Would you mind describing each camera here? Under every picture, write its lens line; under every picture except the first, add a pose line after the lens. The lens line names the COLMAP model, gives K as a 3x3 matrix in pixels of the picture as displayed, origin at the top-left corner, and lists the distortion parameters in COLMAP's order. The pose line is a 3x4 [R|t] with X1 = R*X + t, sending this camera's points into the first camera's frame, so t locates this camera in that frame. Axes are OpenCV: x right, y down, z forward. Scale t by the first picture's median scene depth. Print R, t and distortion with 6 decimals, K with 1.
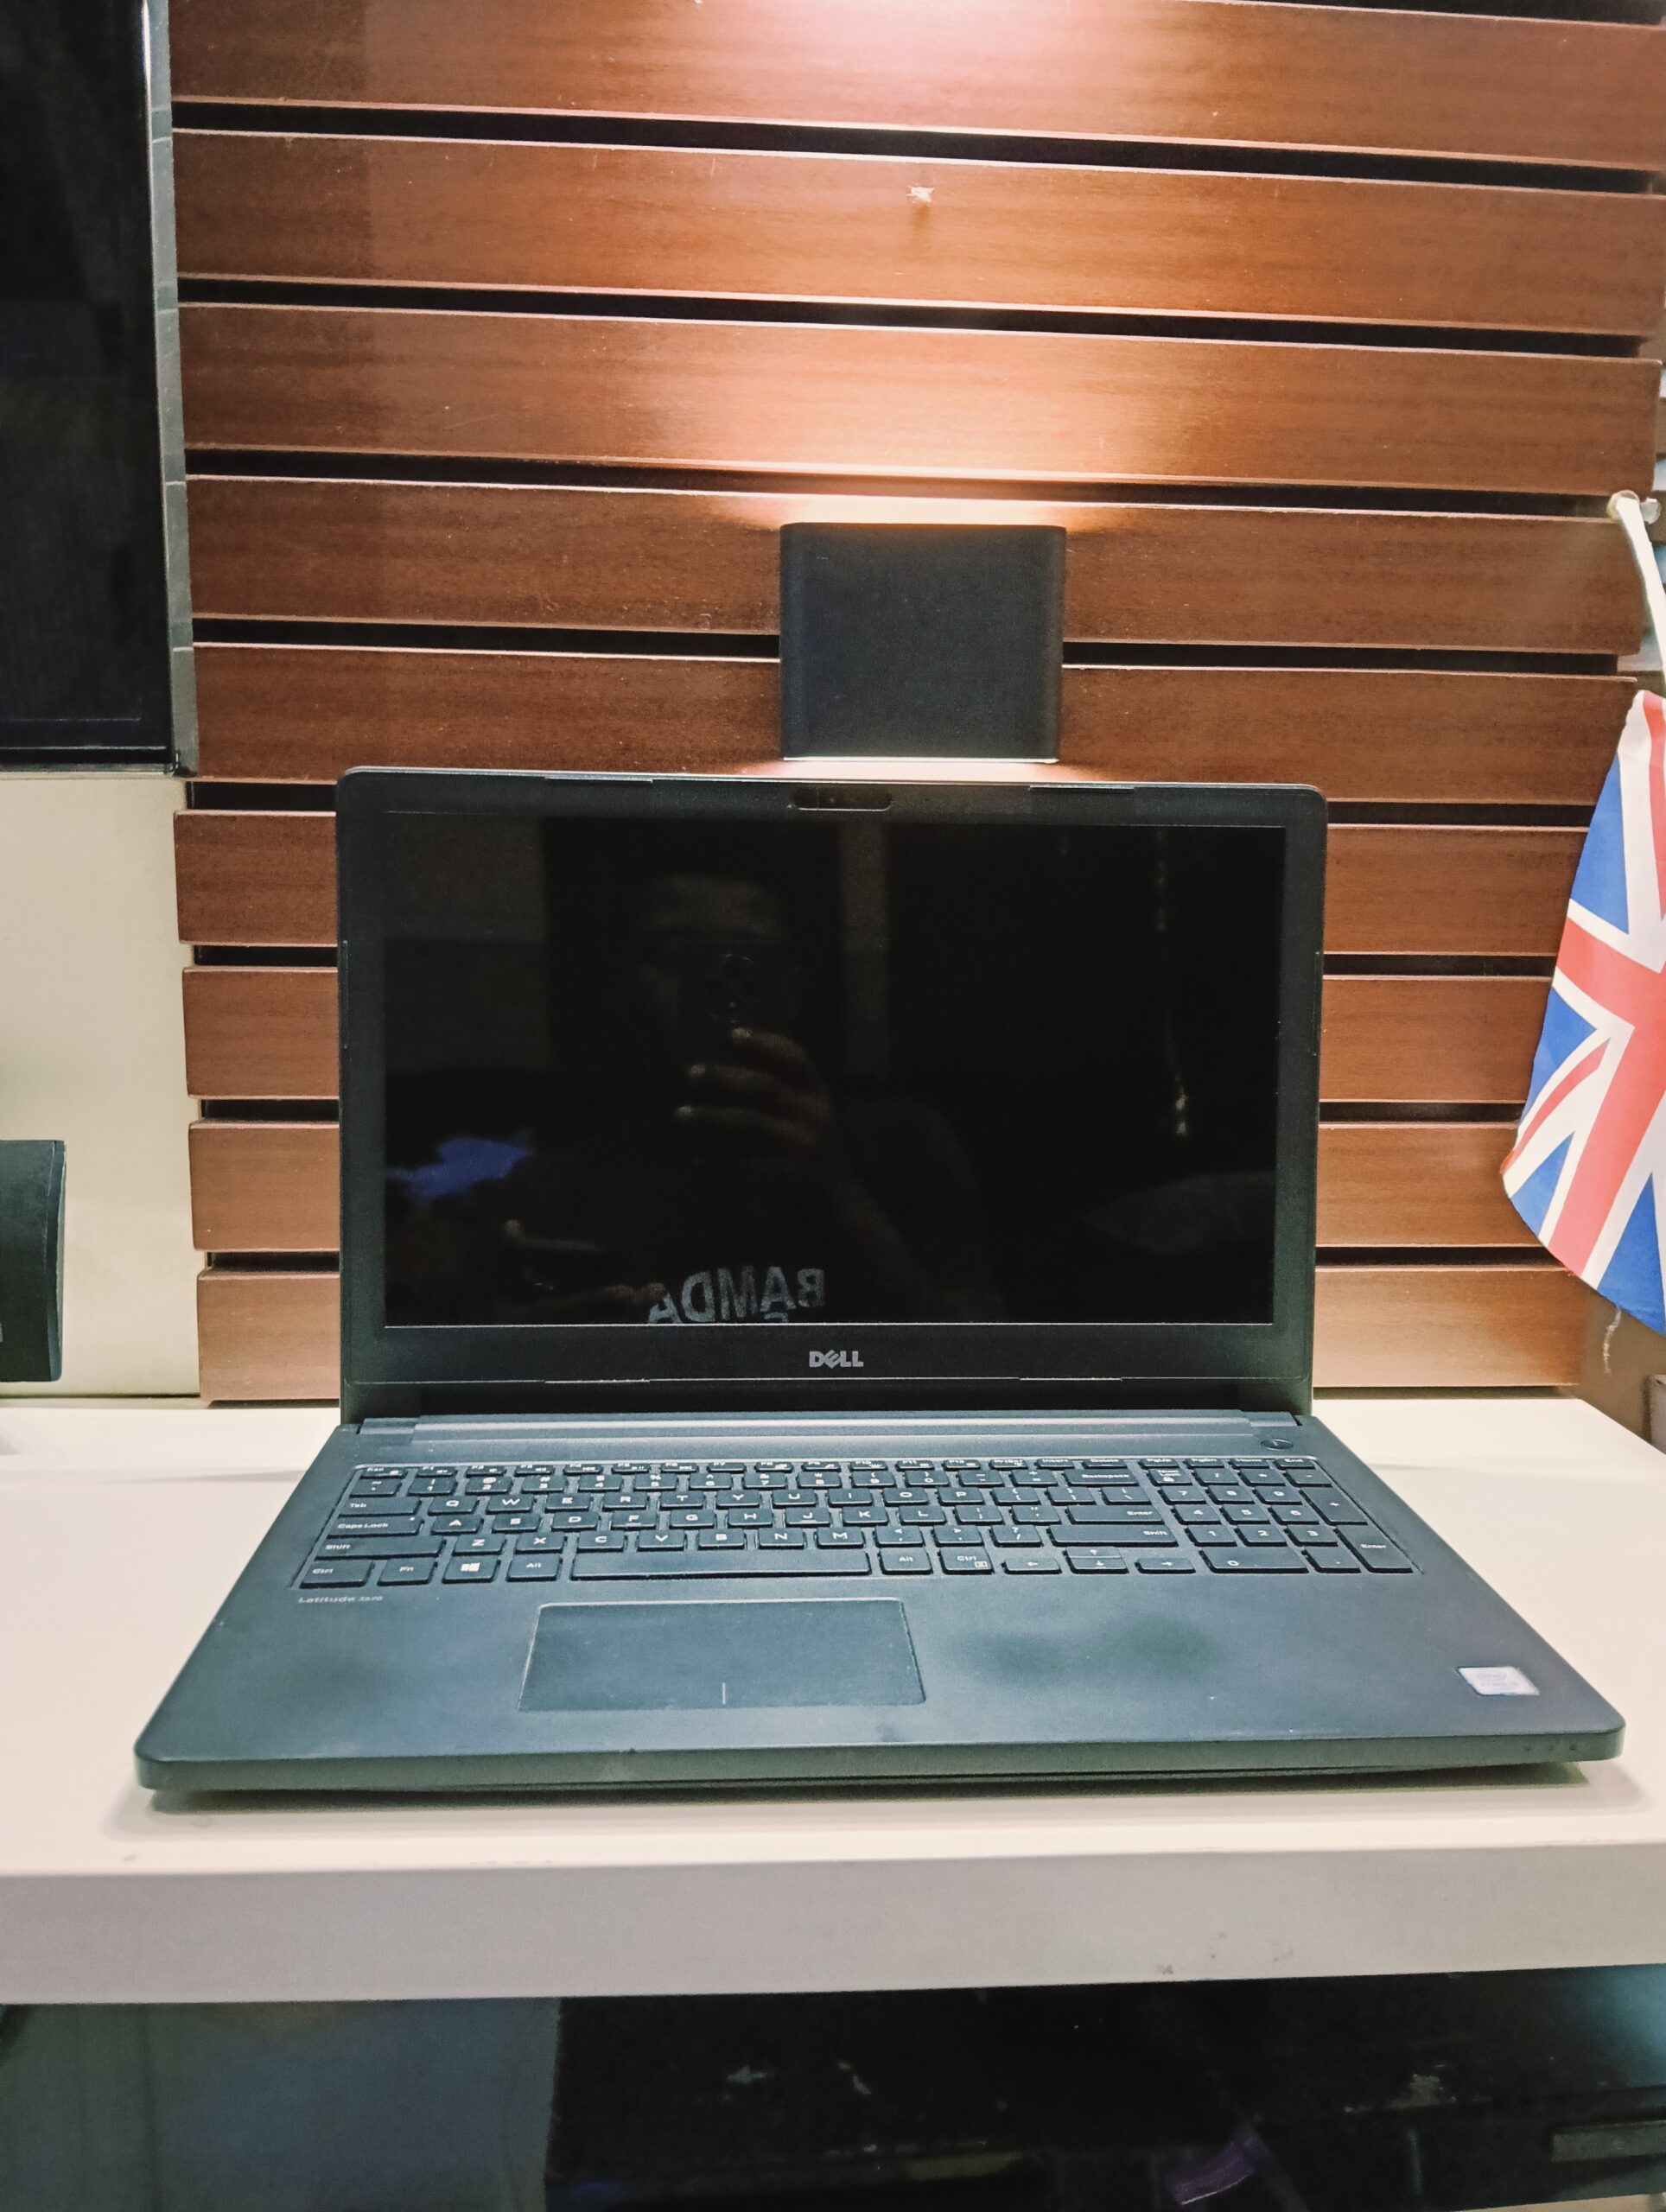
lens RADIAL K [[1875.6, 0, 848.0], [0, 1875.6, 1106.8], [0, 0, 1]] dist [0.015436, -0.071845]
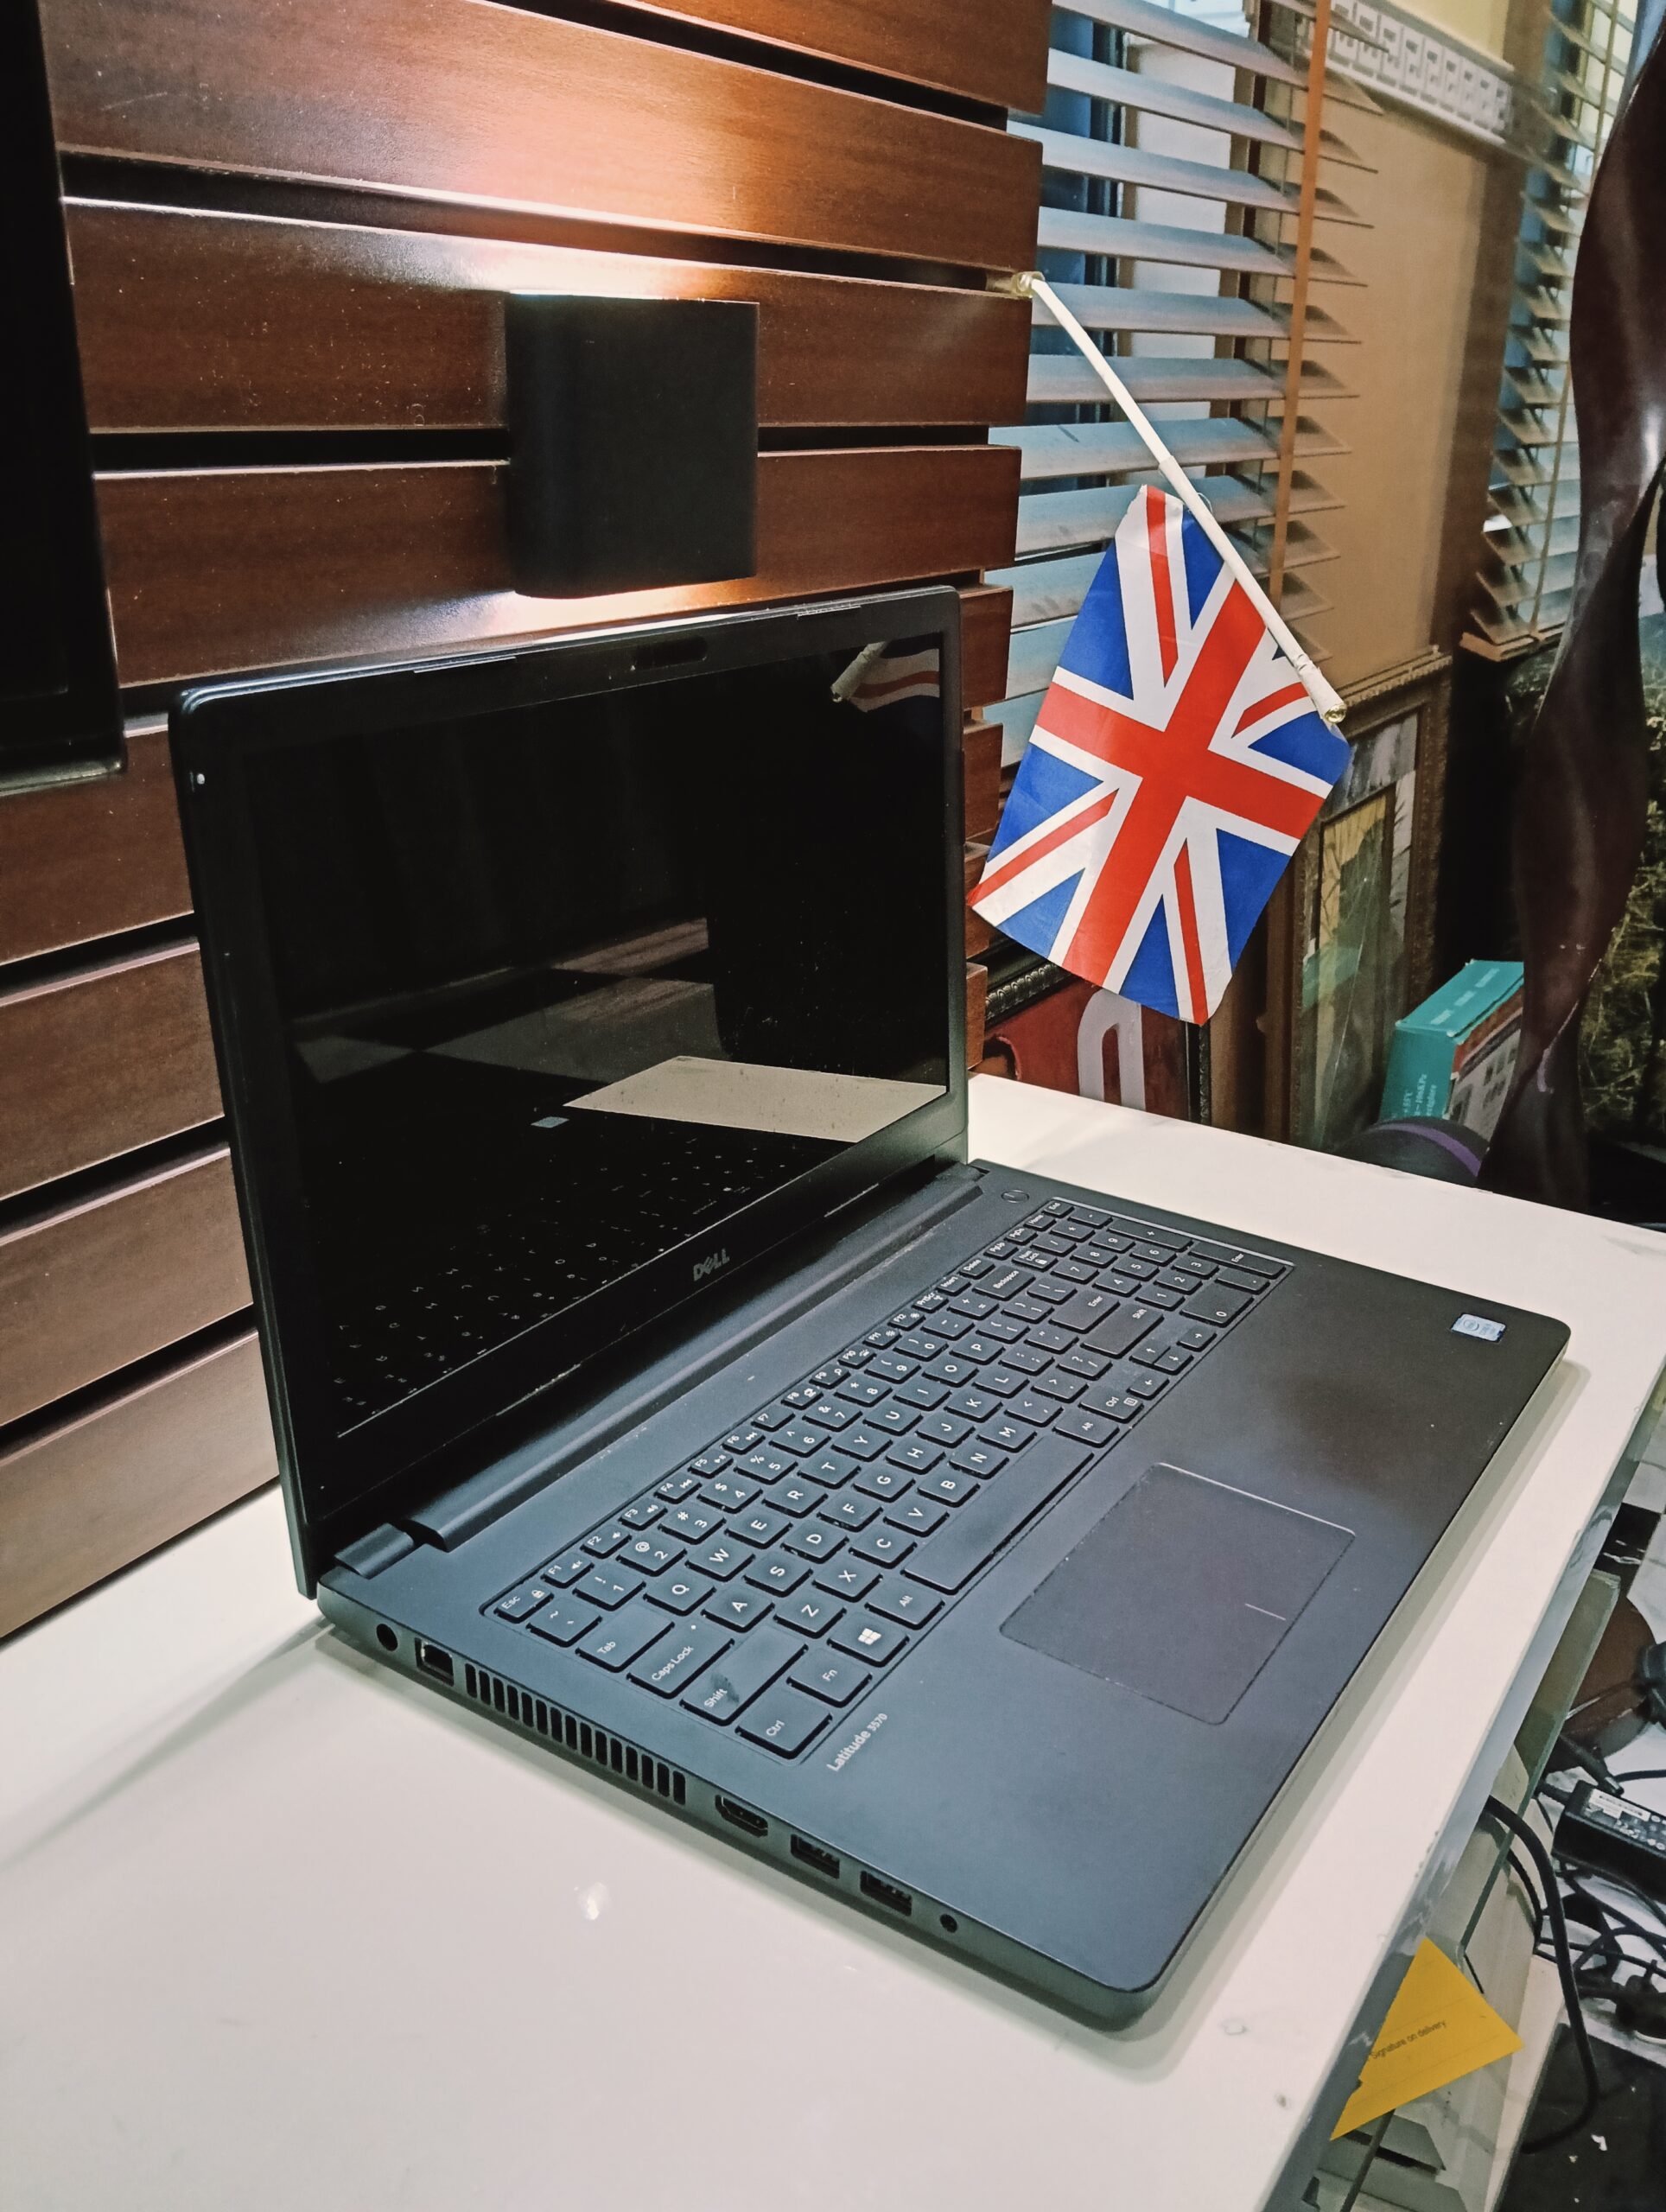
lens RADIAL K [[1875.6, 0, 857.5], [0, 1875.6, 1106.0], [0, 0, 1]] dist [0.015436, -0.071845]
pose [[0.583989, -0.295858, 0.755926, -0.623571], [0.091695, 0.949300, 0.300703, -0.209555], [-0.806566, -0.106292, 0.581510, 0.404153]]
